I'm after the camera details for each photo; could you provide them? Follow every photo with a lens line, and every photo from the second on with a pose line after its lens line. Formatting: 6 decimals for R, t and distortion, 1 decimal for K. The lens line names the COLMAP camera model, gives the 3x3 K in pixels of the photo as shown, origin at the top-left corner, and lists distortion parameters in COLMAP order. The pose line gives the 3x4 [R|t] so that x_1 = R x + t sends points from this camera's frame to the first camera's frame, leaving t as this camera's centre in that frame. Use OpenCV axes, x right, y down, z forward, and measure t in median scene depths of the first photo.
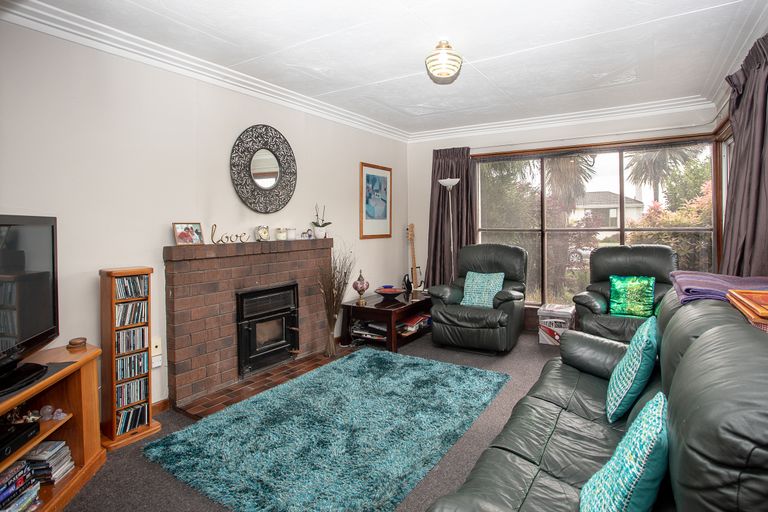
lens RADIAL K [[401.2, 0, 384.1], [0, 401.2, 225.4], [0, 0, 1]] dist [0.002019, 0.000392]
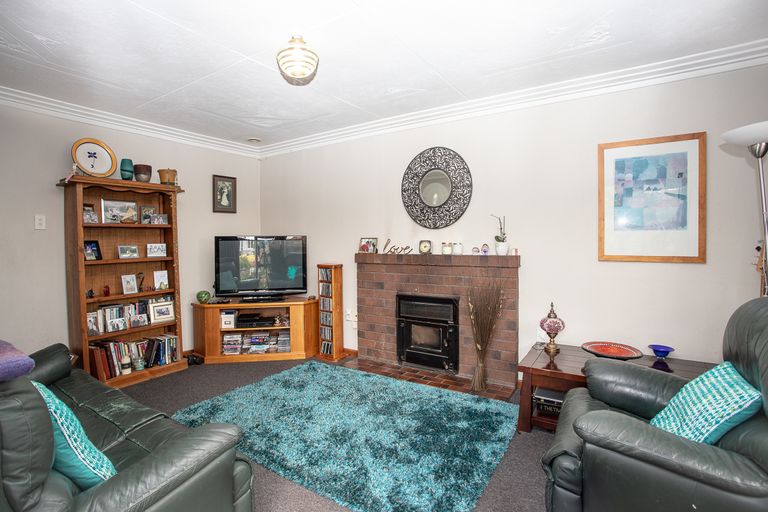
lens RADIAL K [[381.8, 0, 384.2], [0, 381.8, 245.9], [0, 0, 1]] dist [-0.003250, -0.000266]
pose [[0.035125, 0.020451, -0.999174, 0.762204], [-0.000532, 0.999791, 0.020445, -0.004836], [0.999383, -0.000187, 0.035129, 0.858261]]
